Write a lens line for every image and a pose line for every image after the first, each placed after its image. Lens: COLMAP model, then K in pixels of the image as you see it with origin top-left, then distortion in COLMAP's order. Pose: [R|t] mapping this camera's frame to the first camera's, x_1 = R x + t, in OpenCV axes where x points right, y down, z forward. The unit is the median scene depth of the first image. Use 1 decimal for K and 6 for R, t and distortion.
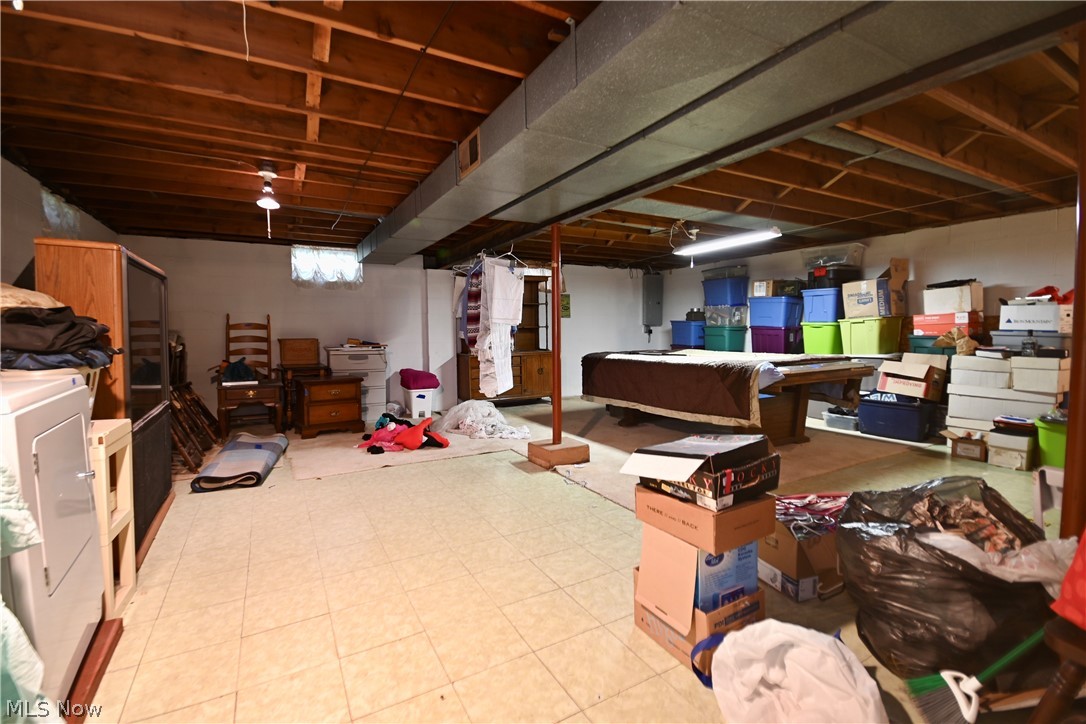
lens RADIAL K [[484.8, 0, 543.1], [0, 484.8, 366.9], [0, 0, 1]] dist [0.001945, 0.000140]
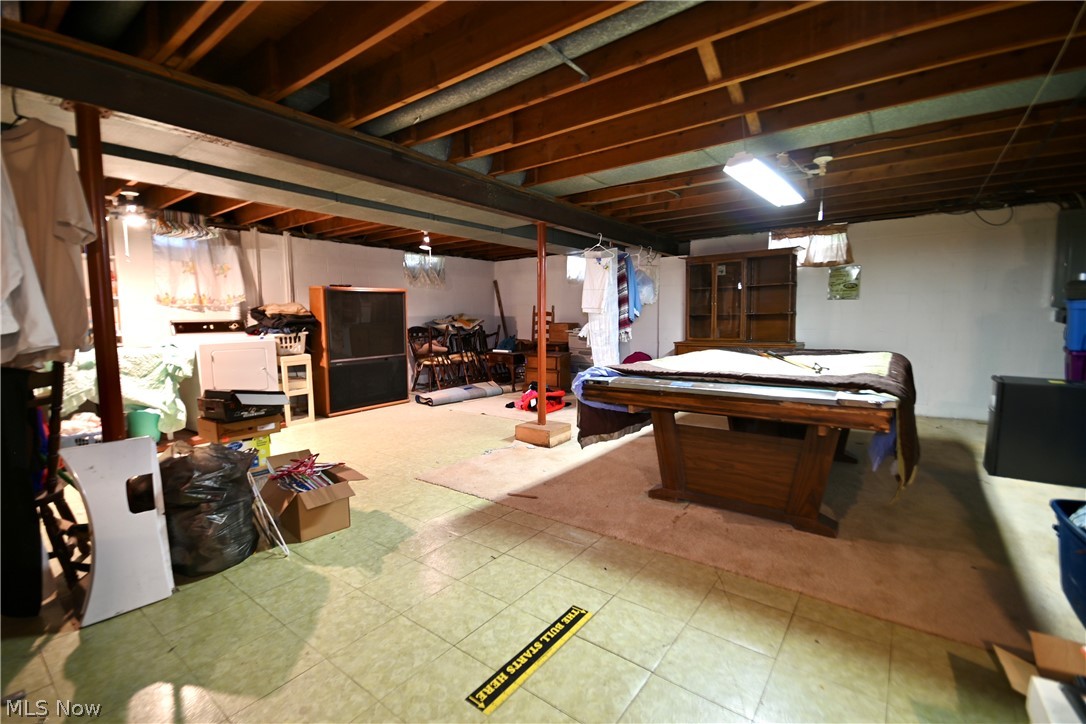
lens RADIAL K [[484.8, 0, 544.8], [0, 484.8, 359.4], [0, 0, 1]] dist [0.001945, 0.000140]
pose [[0.395076, 0.085553, -0.914656, 0.762744], [-0.069193, 0.995597, 0.063237, -0.040795], [0.916039, 0.038304, 0.399256, 0.428297]]
